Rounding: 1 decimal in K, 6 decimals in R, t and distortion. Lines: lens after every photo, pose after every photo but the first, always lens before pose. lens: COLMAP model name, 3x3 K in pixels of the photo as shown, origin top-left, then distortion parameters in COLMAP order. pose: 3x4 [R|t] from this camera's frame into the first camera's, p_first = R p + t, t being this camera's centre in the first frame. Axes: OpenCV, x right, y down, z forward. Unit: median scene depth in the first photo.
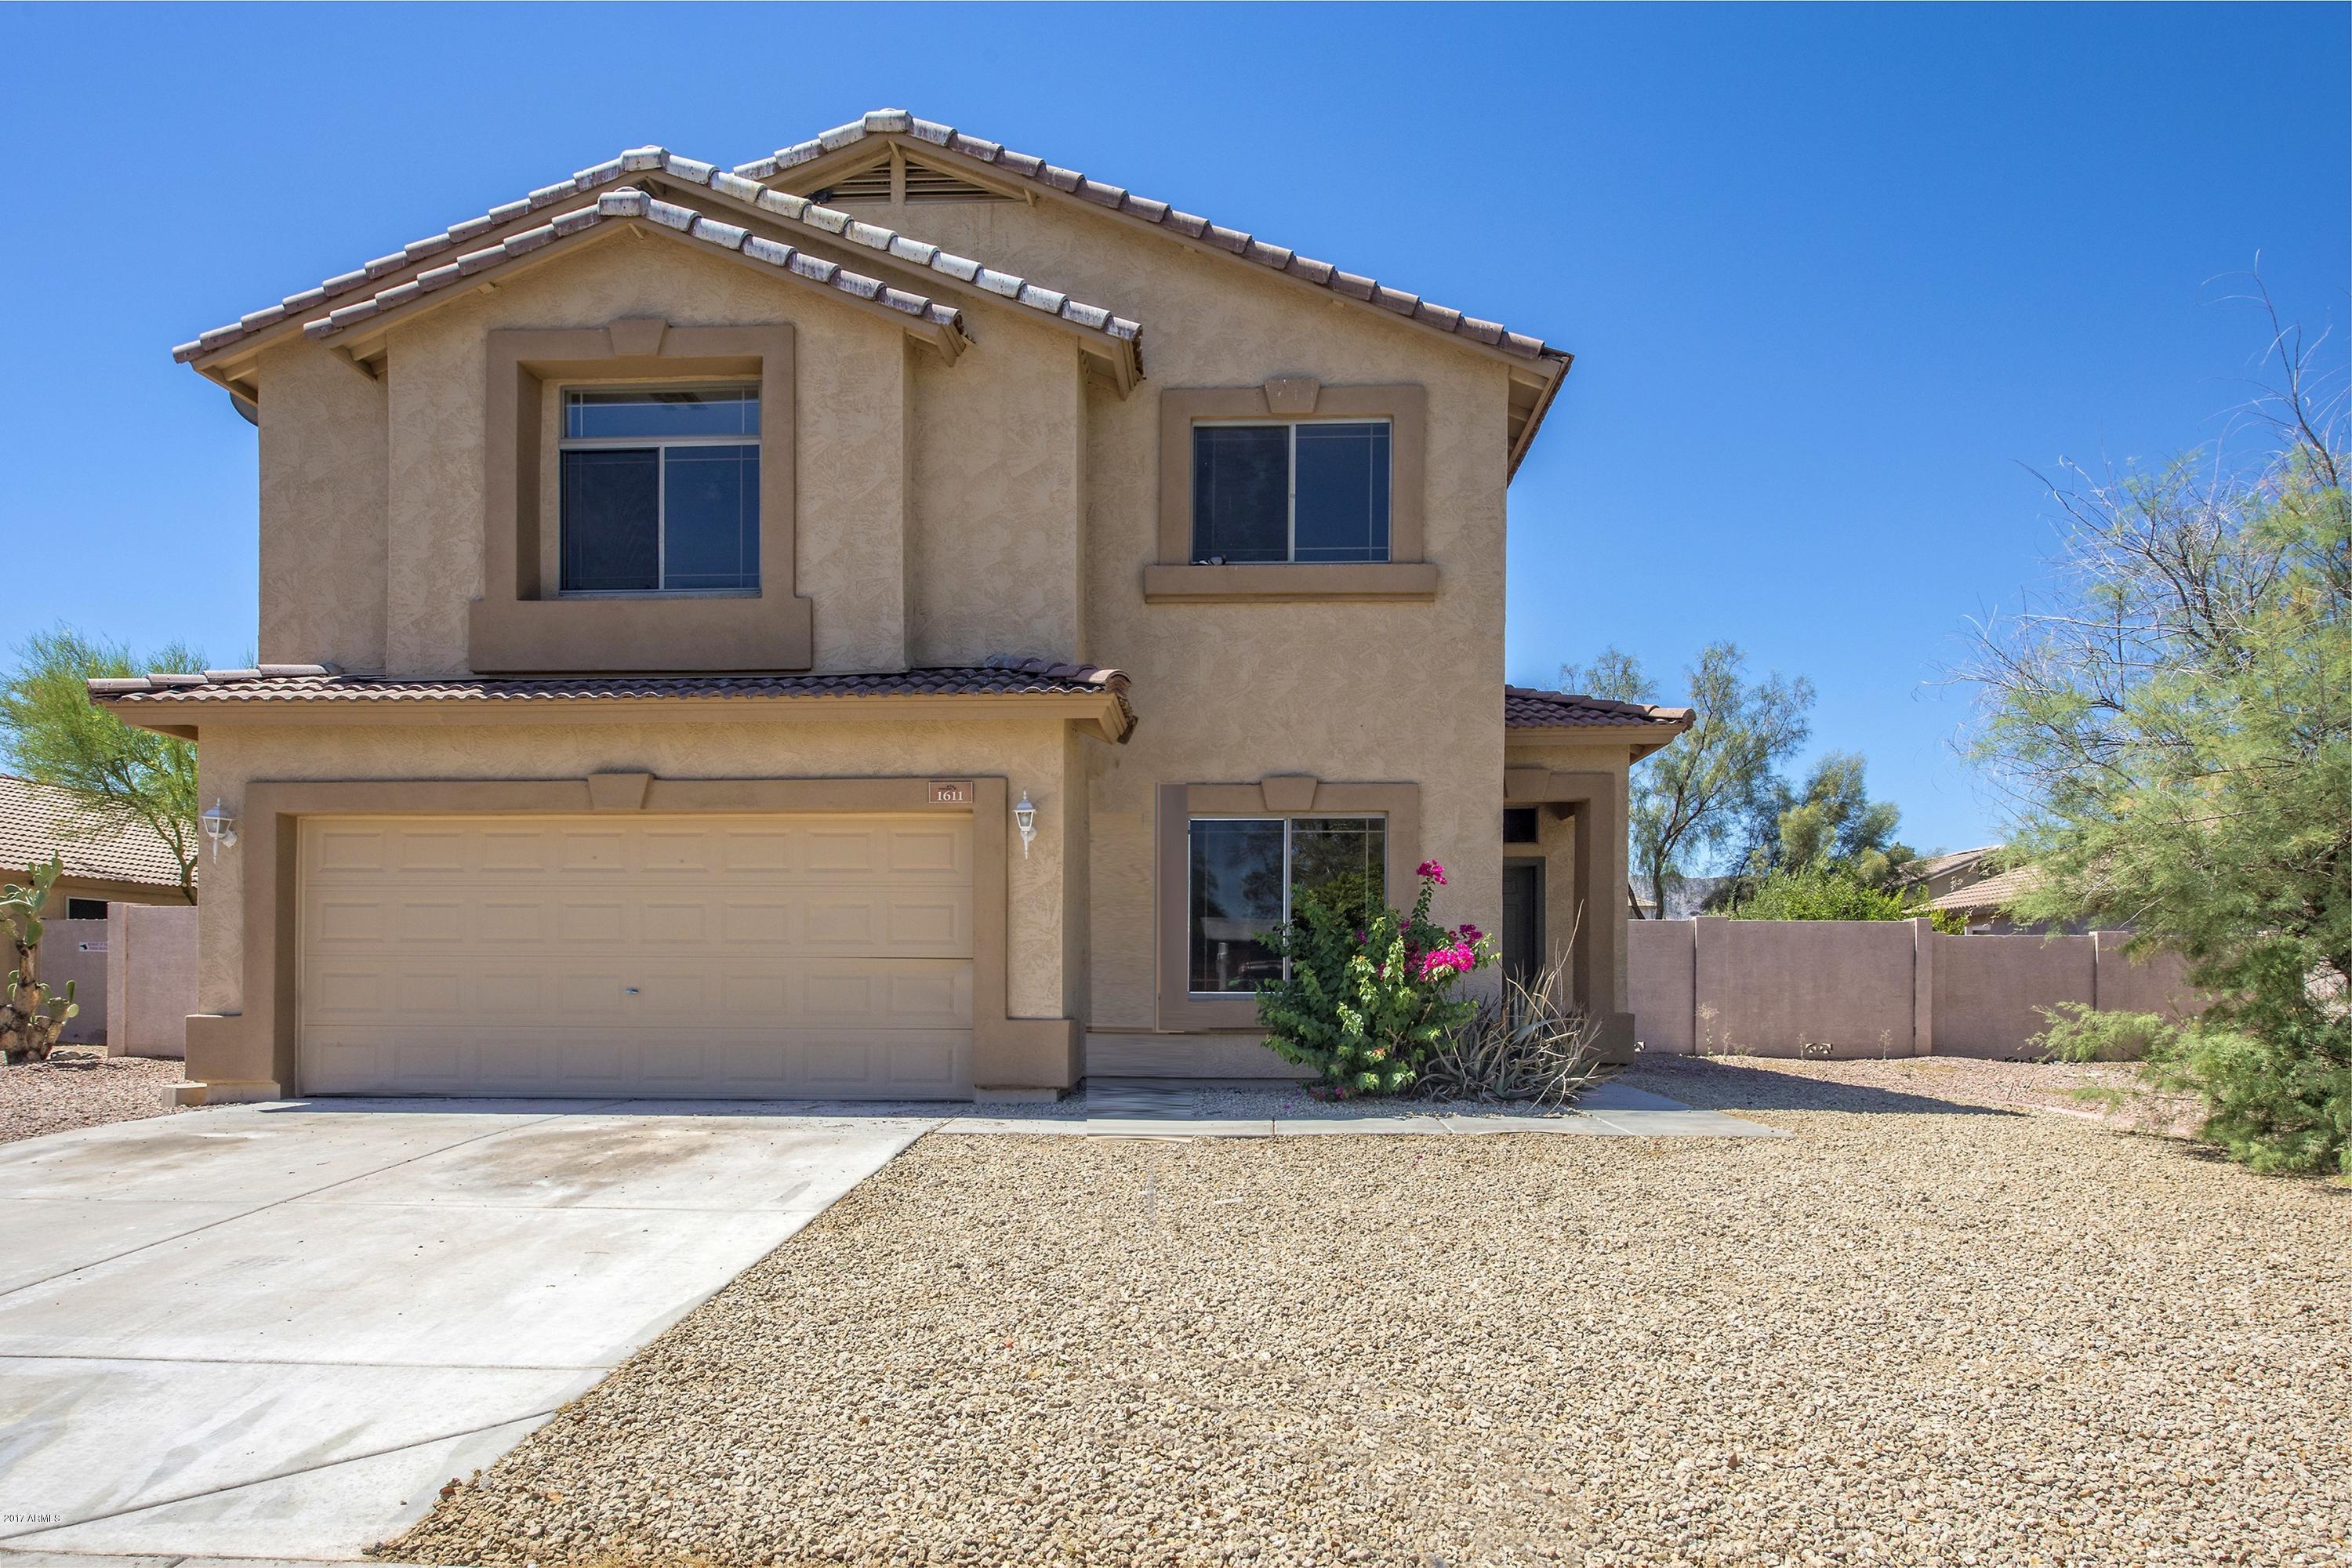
lens RADIAL K [[983.9, 0, 1175.9], [0, 983.9, 760.9], [0, 0, 1]] dist [-0.000797, -0.000380]
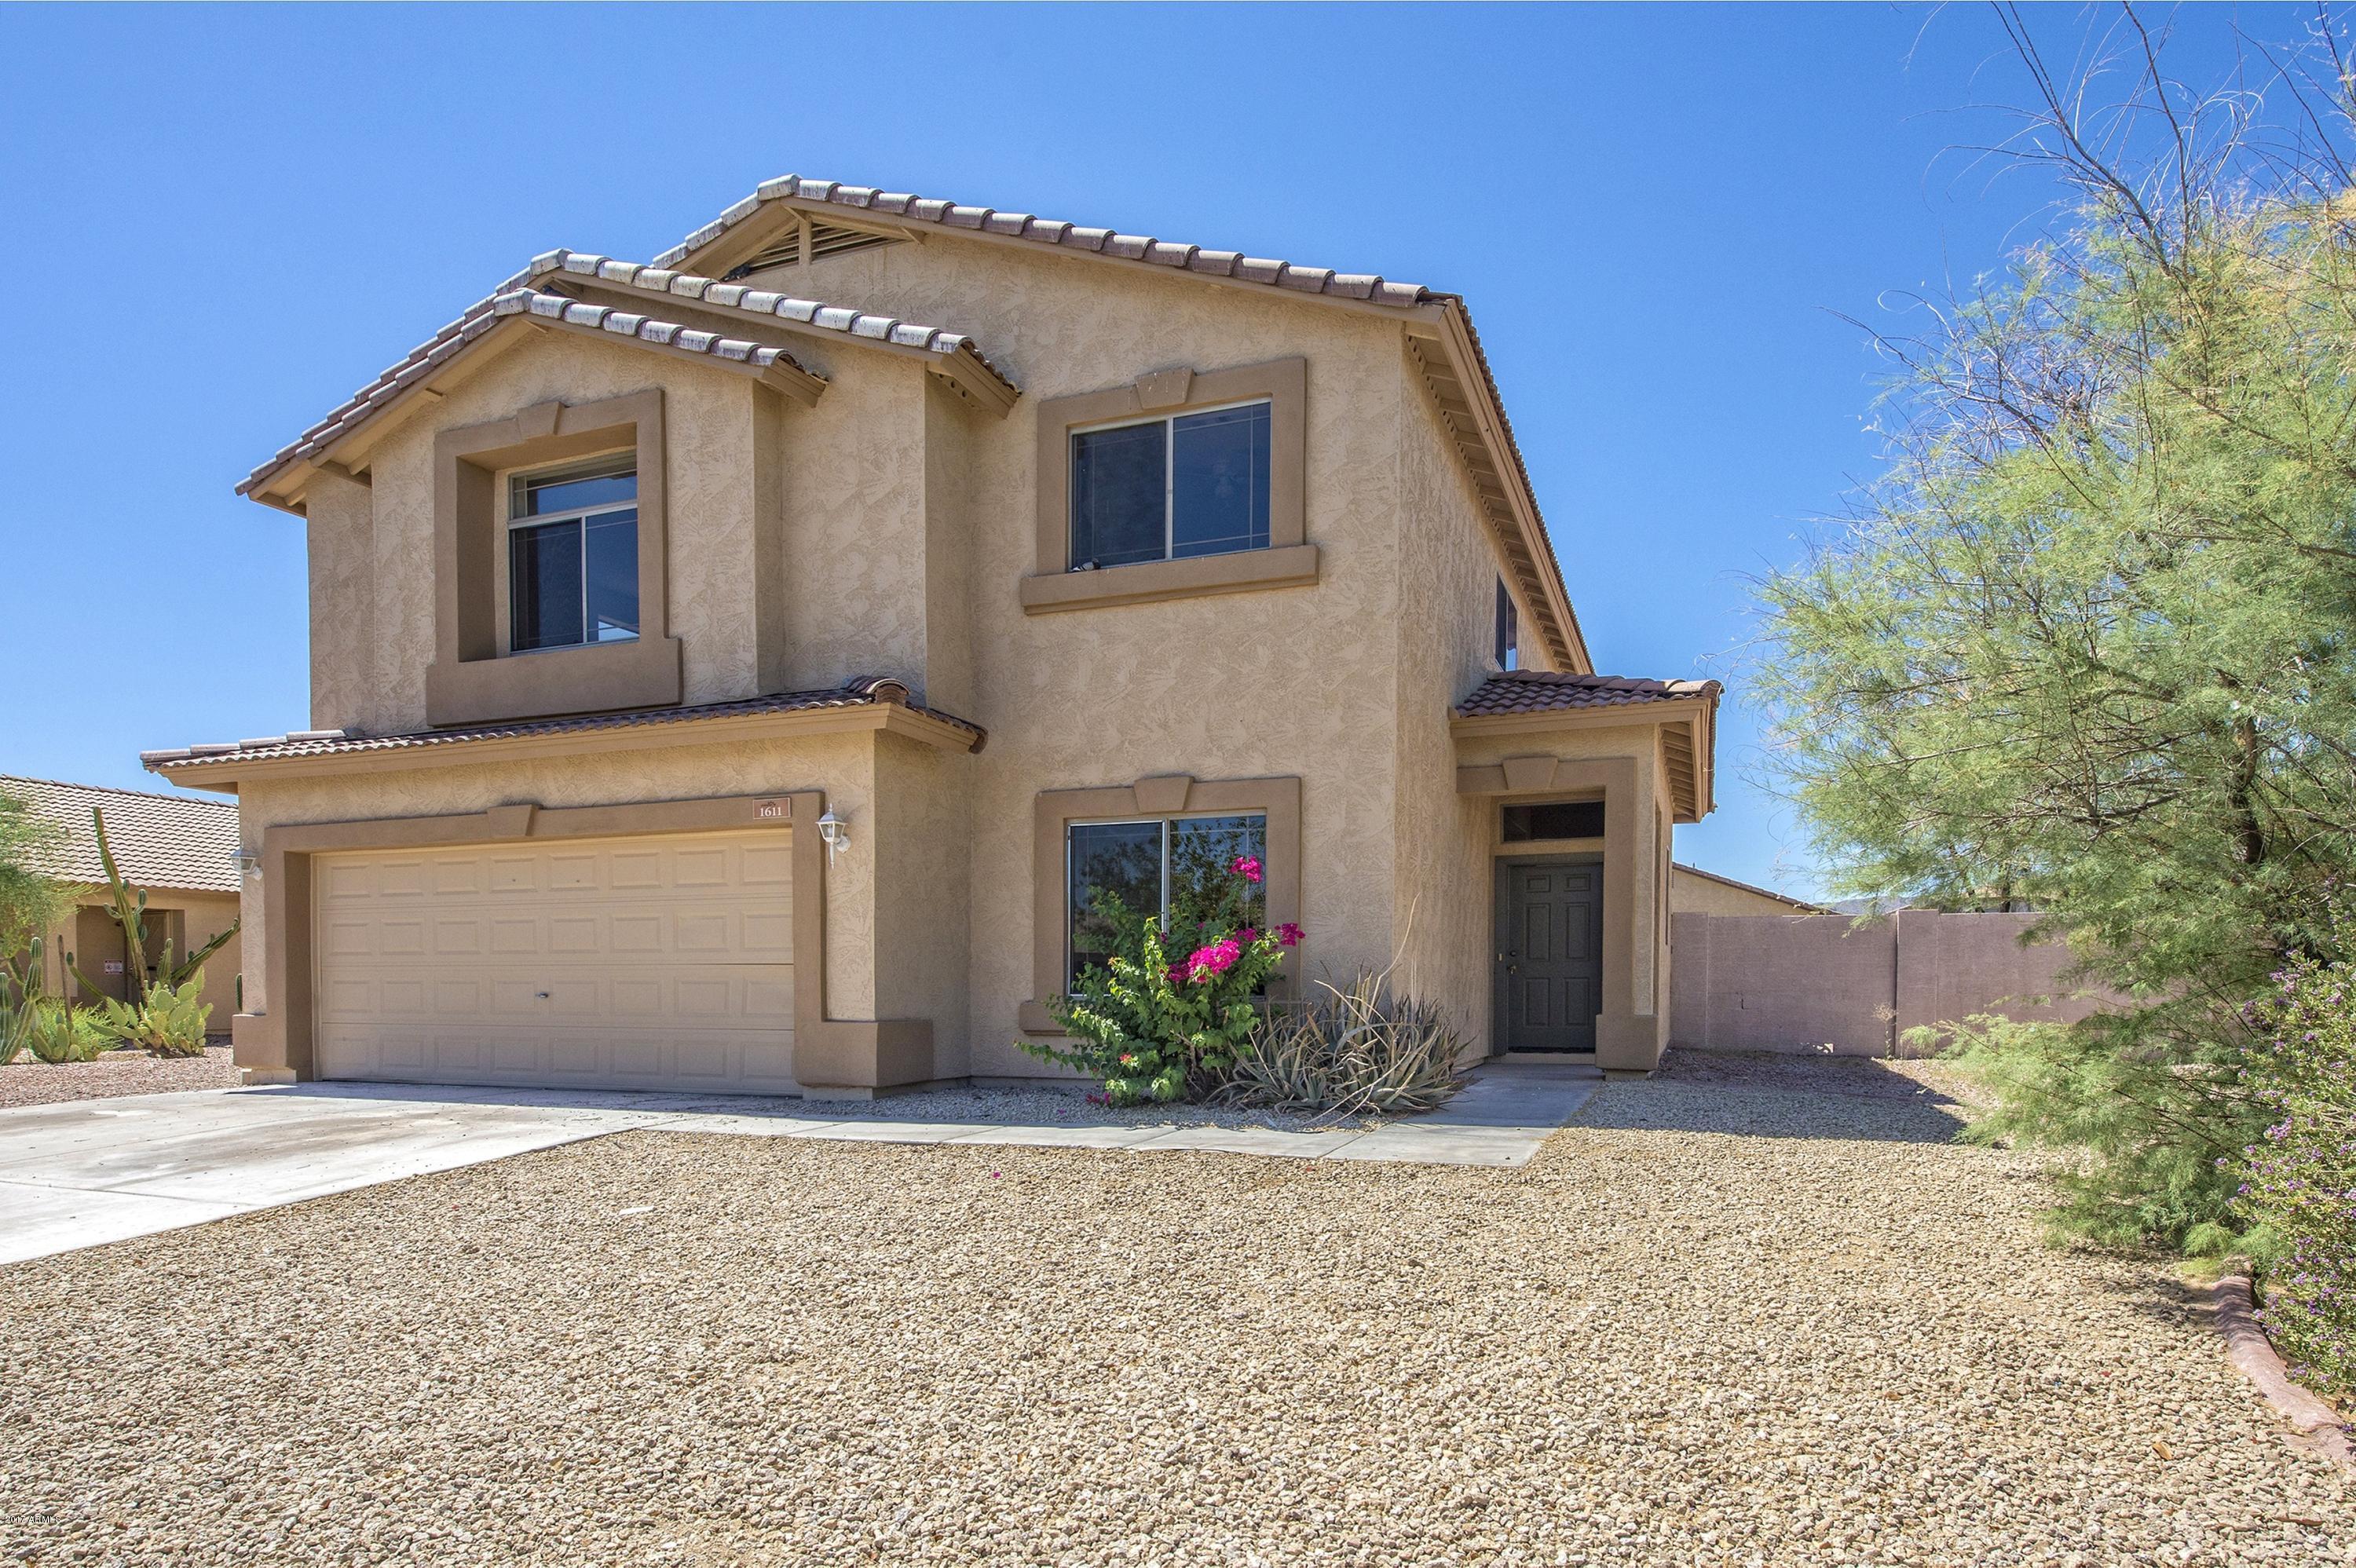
lens RADIAL K [[900.7, 0, 1177.2], [0, 900.7, 809.5], [0, 0, 1]] dist [-0.002074, -0.000160]
pose [[0.972684, -0.047951, -0.227128, 0.360090], [0.054769, 0.998215, 0.023807, 0.029622], [0.225582, -0.035596, 0.973574, 0.134262]]
